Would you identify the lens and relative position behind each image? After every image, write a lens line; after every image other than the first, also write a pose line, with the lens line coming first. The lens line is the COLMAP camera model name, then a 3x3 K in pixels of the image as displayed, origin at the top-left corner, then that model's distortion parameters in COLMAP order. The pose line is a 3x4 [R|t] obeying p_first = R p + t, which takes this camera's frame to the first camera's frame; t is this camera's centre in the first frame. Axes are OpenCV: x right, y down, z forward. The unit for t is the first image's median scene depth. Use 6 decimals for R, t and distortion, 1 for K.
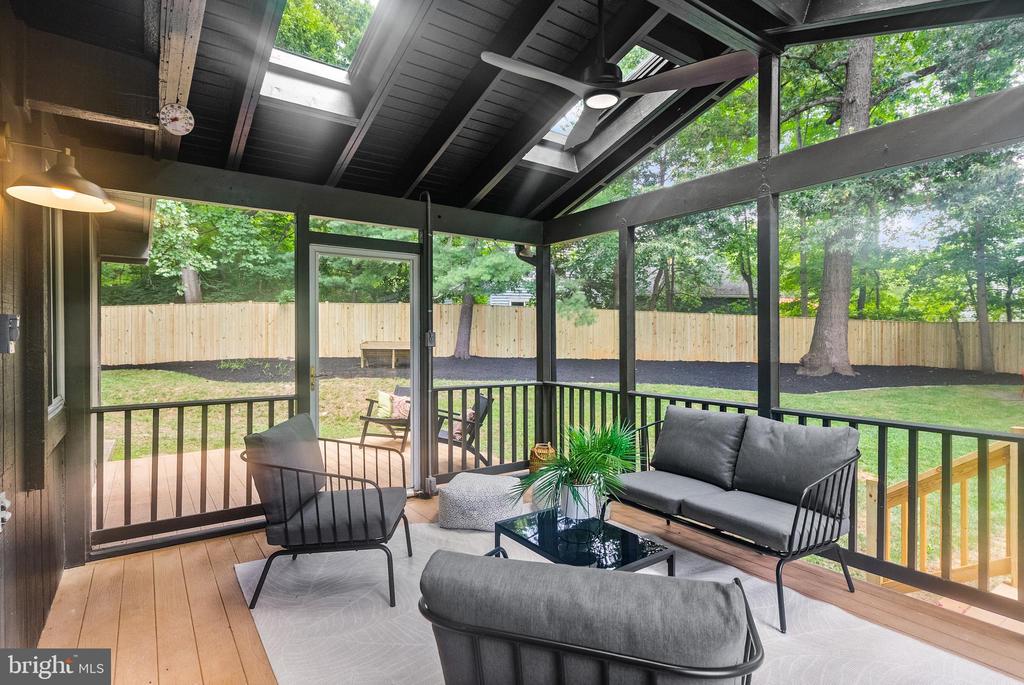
lens RADIAL K [[529.7, 0, 512.0], [0, 529.7, 342.5], [0, 0, 1]] dist [0.001349, 0.000229]
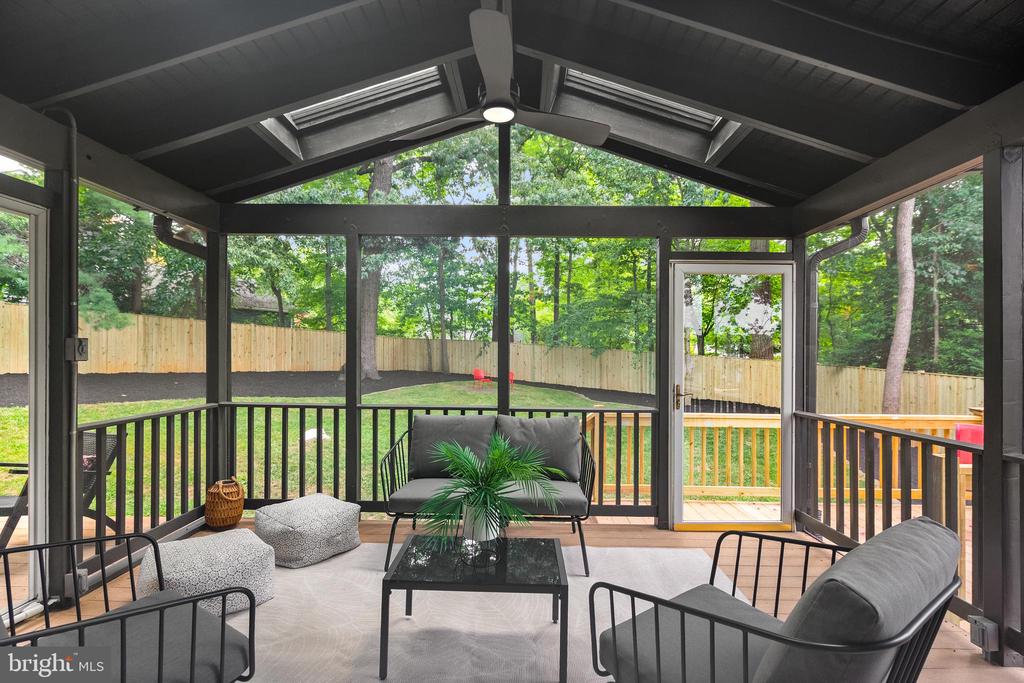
lens RADIAL K [[474.6, 0, 504.1], [0, 474.6, 349.5], [0, 0, 1]] dist [-0.004226, -0.000279]
pose [[0.587816, 0.005948, 0.808973, -0.299787], [-0.000753, 0.999977, -0.006805, -0.003074], [-0.808994, 0.003391, 0.587807, 0.258993]]
